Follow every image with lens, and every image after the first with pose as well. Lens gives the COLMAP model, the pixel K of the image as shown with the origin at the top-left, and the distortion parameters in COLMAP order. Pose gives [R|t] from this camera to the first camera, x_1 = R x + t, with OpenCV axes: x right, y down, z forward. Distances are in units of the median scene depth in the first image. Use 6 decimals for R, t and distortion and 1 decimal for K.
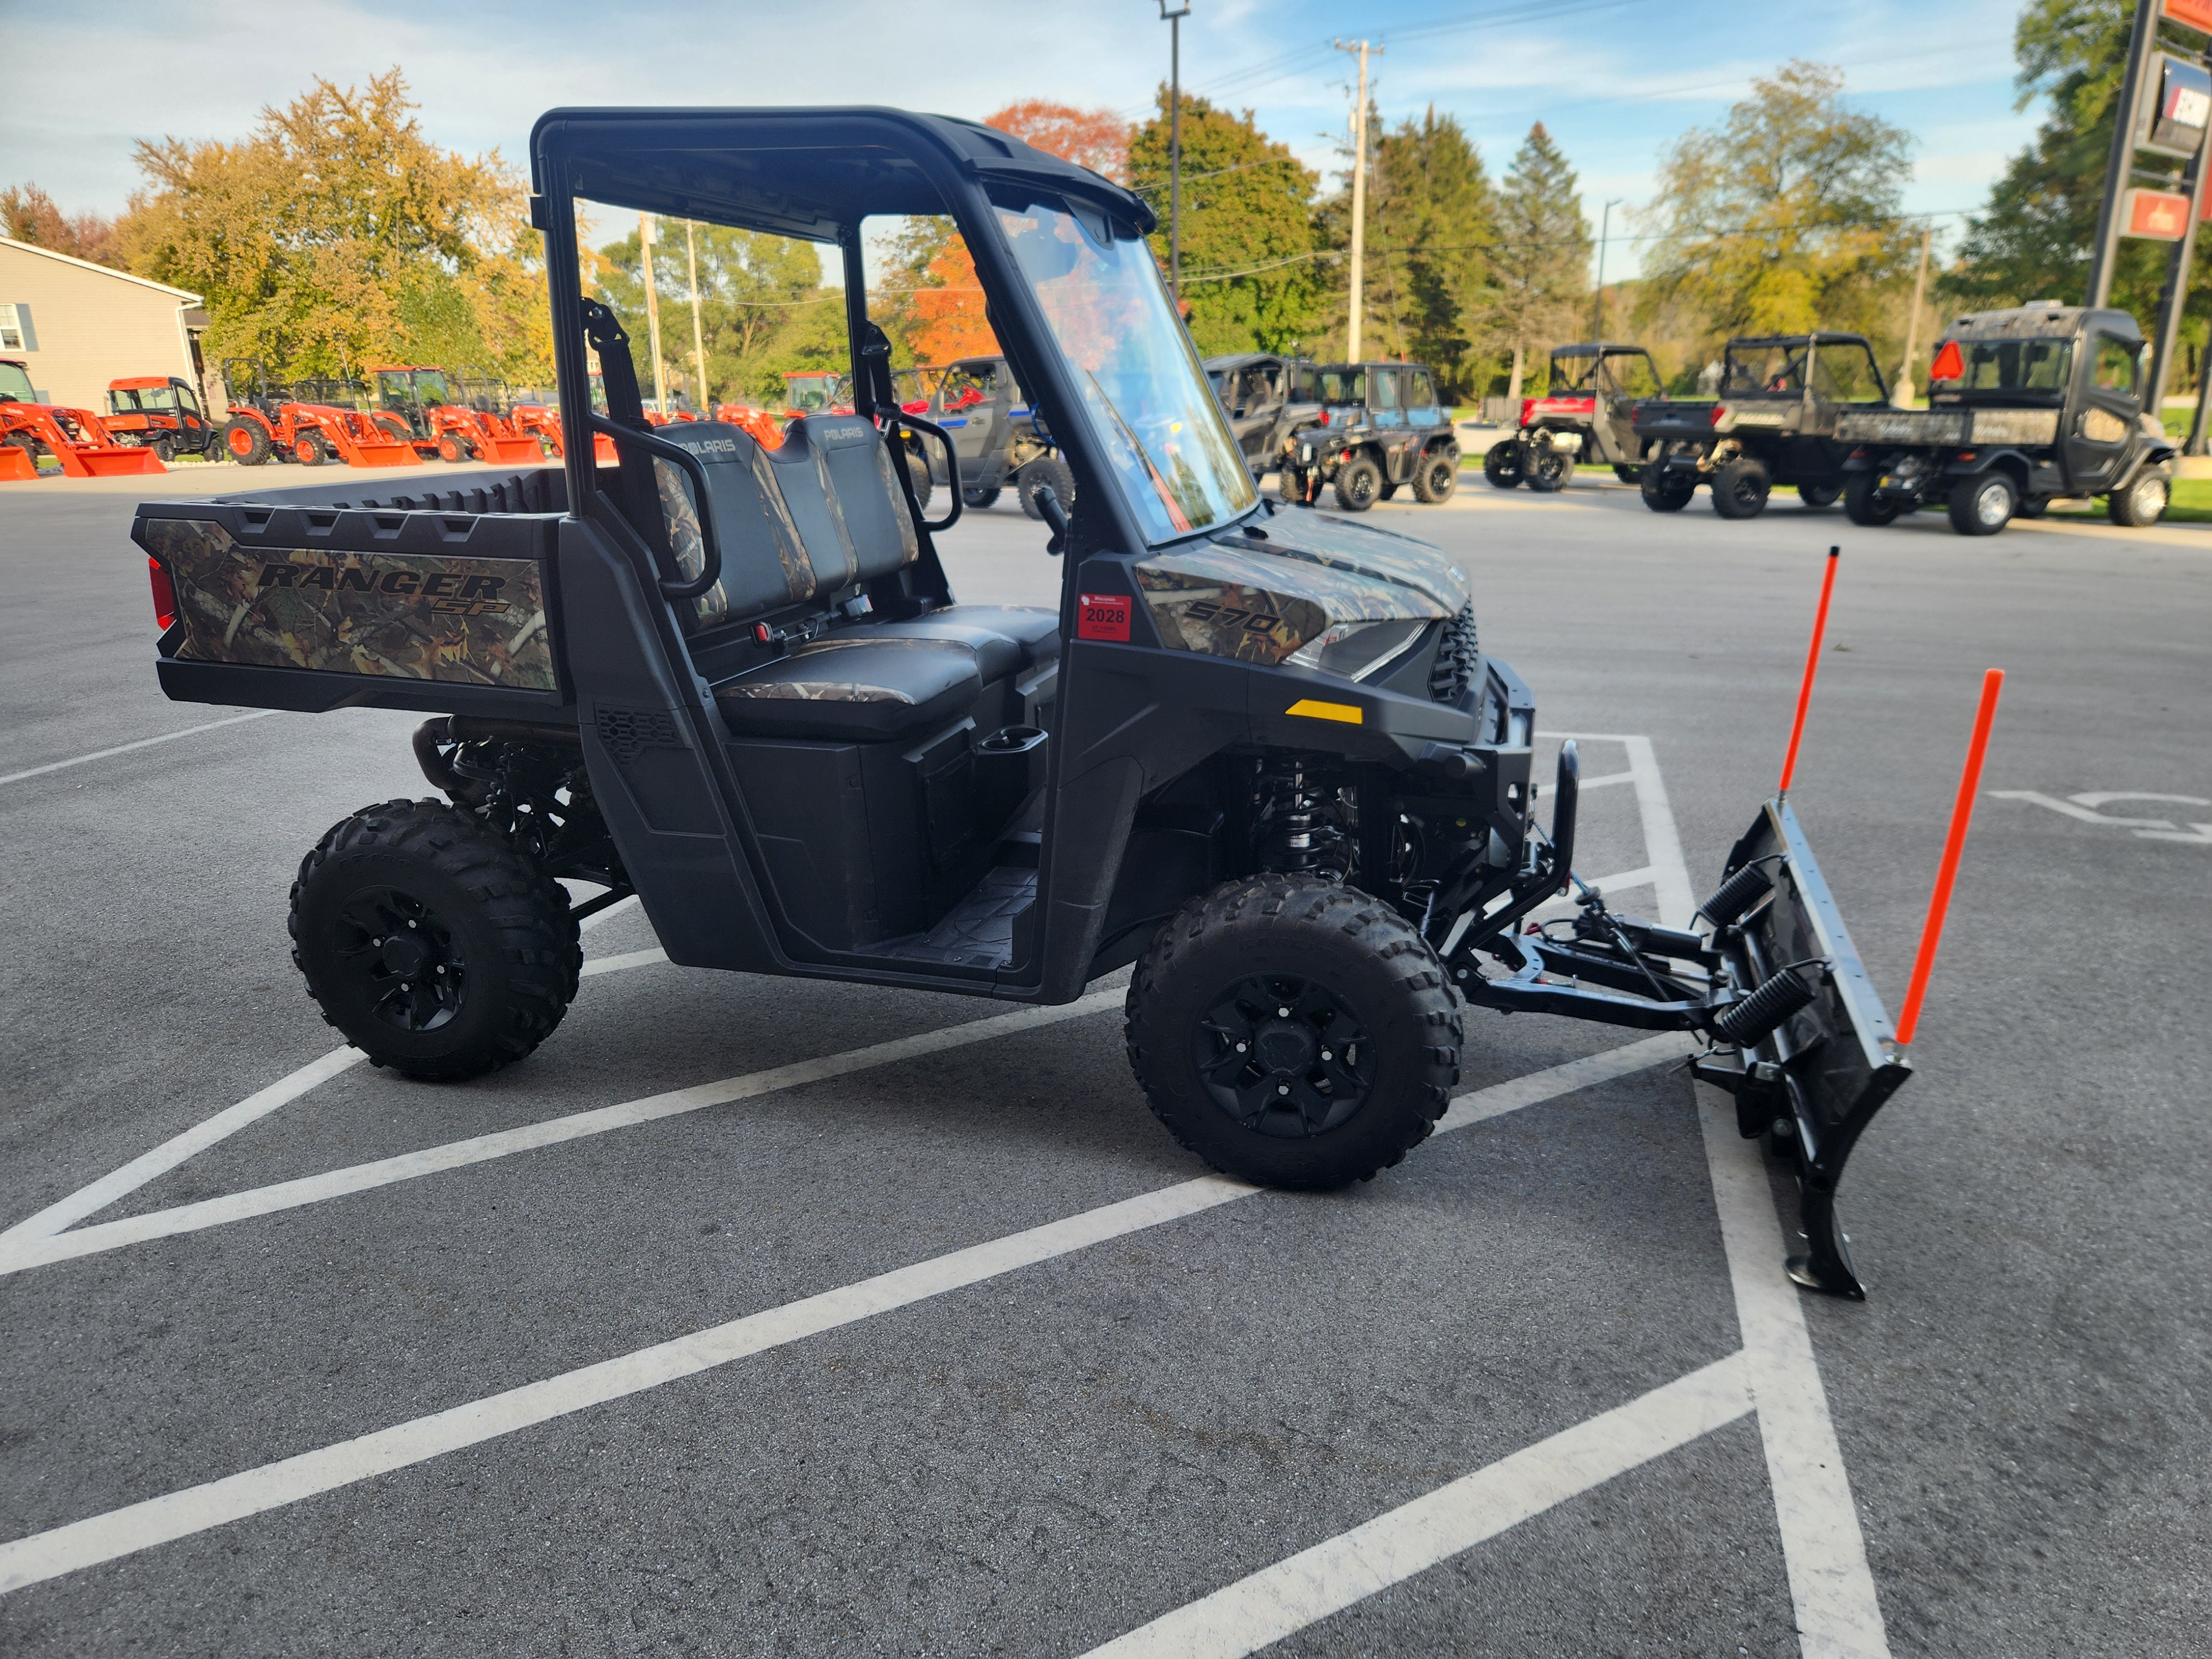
lens RADIAL K [[1467.6, 0, 1098.4], [0, 1467.6, 785.9], [0, 0, 1]] dist [0.079724, -0.071290]
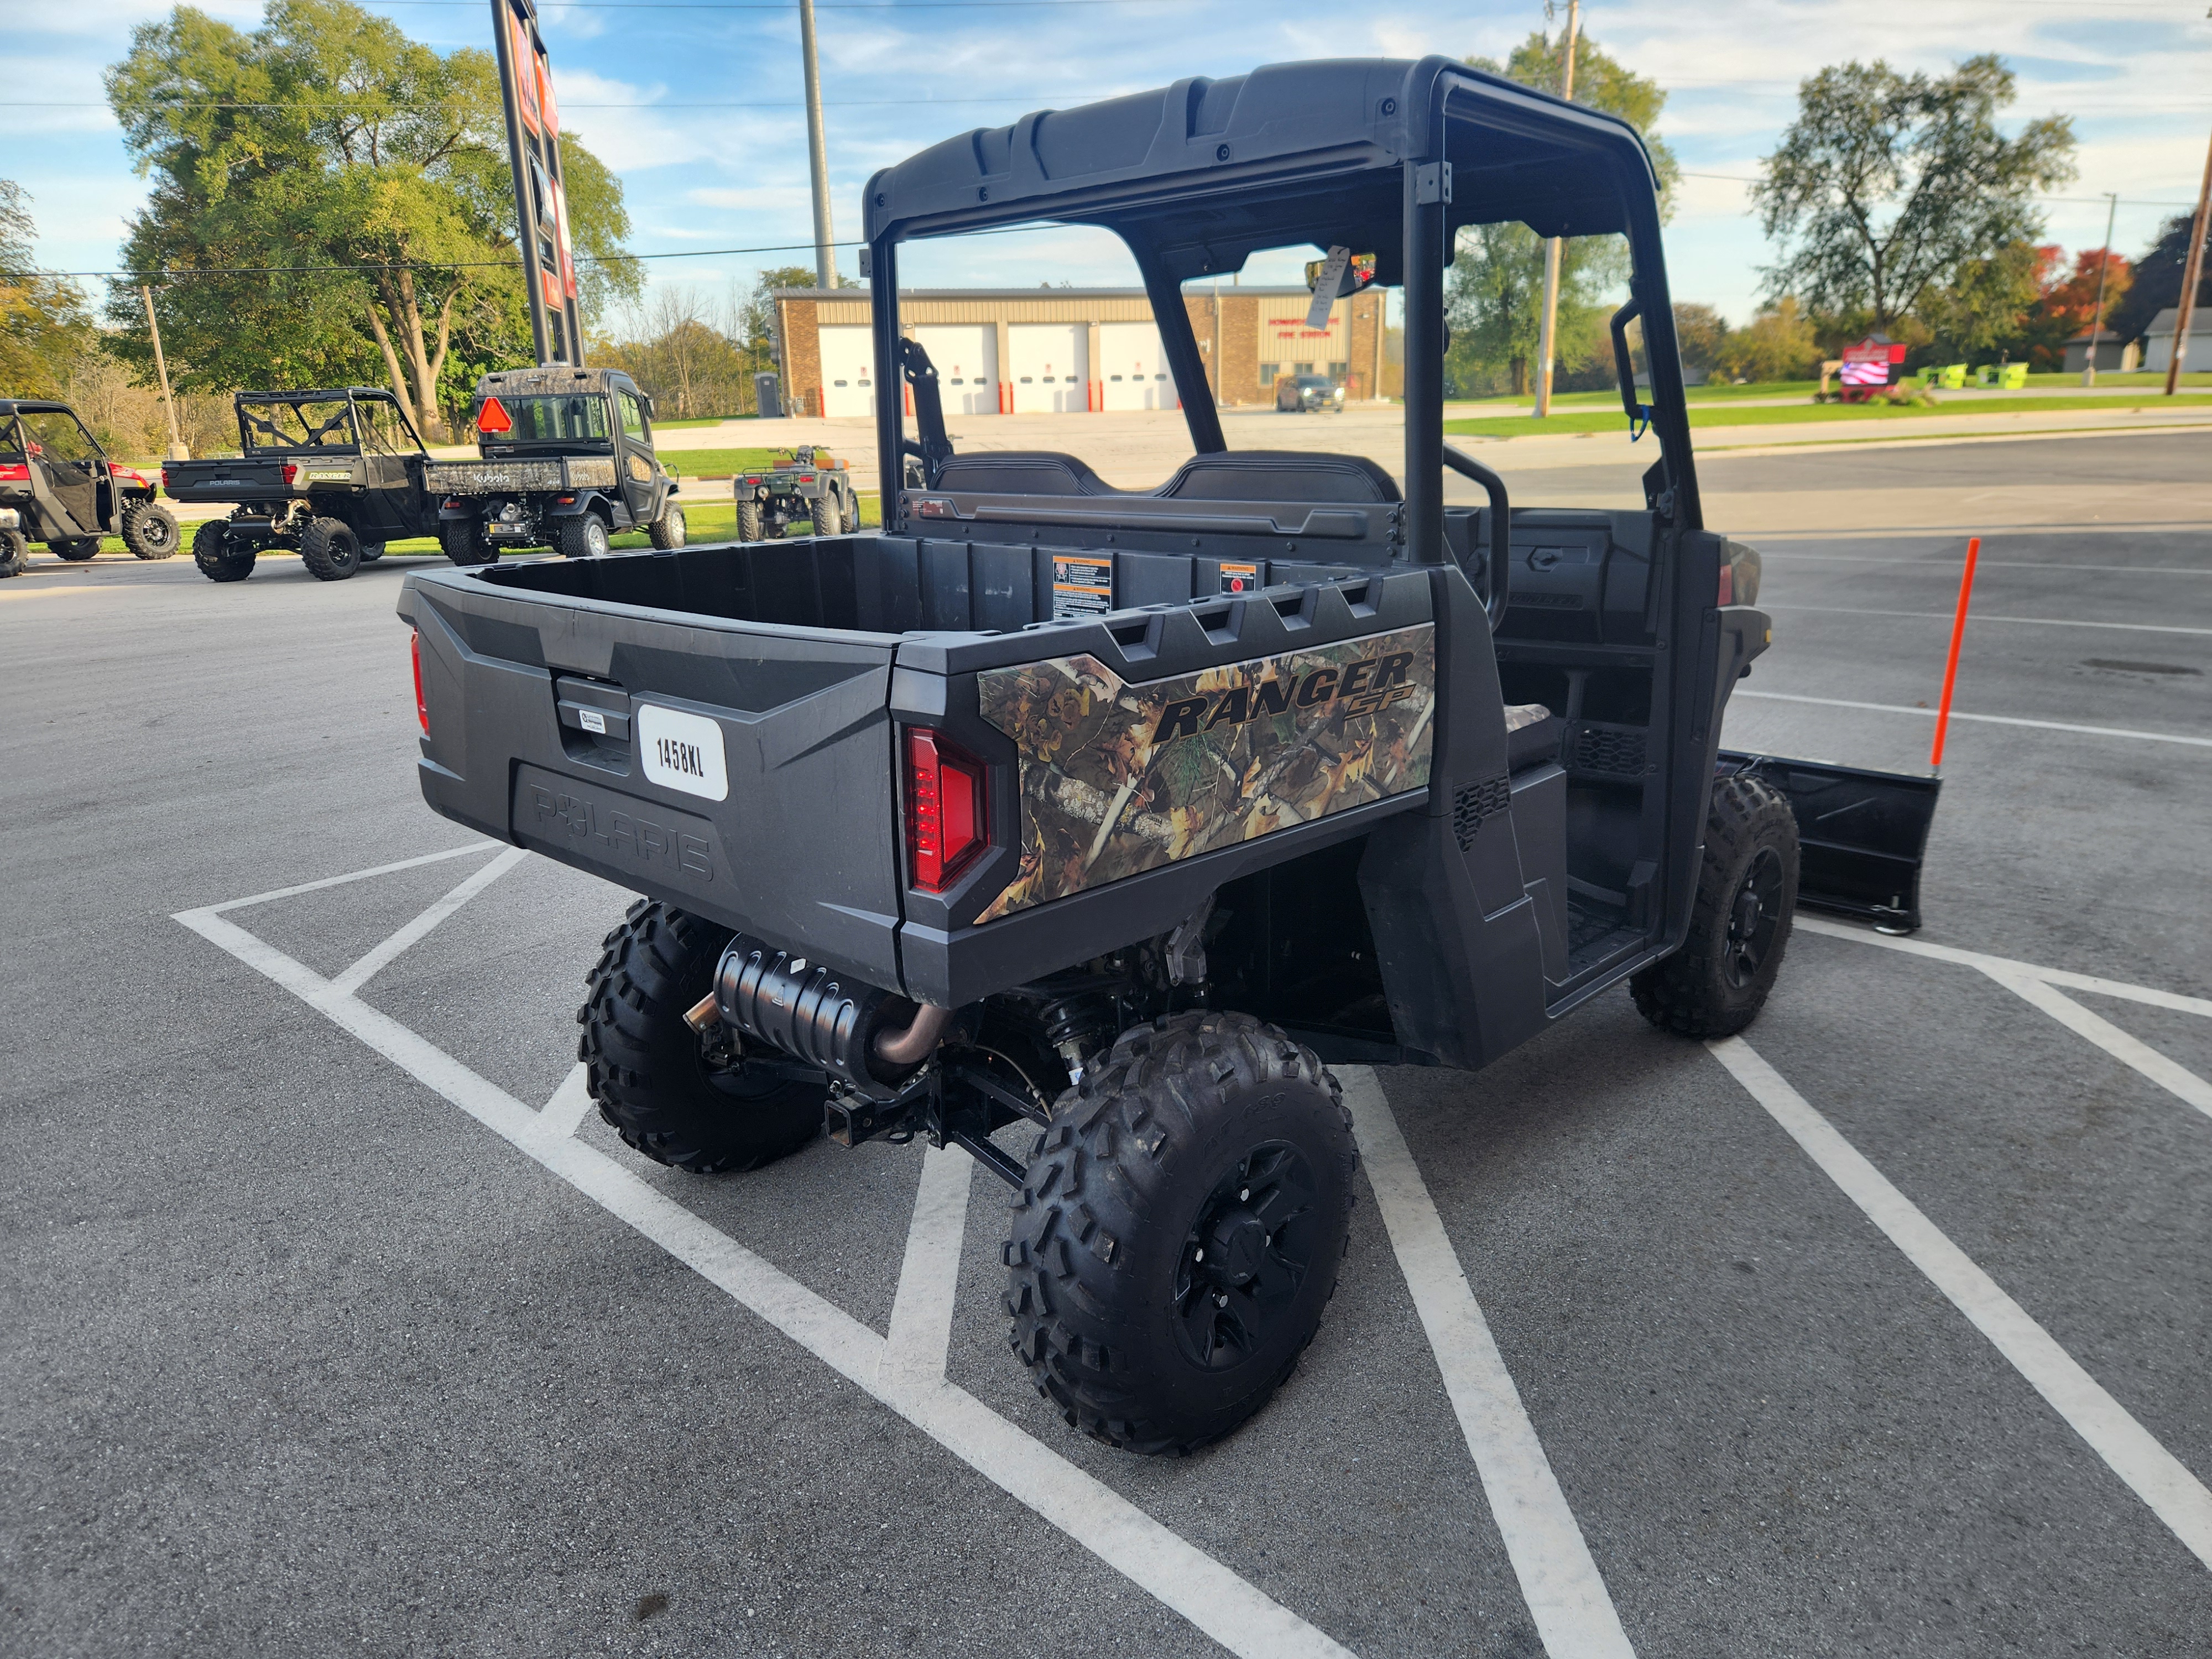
lens RADIAL K [[1467.6, 0, 1098.4], [0, 1467.6, 785.9], [0, 0, 1]] dist [0.079724, -0.071290]
pose [[0.489348, -0.228135, 0.841720, -1.081205], [0.260360, 0.959378, 0.108660, -0.188687], [-0.832317, 0.165978, 0.528867, 0.707162]]
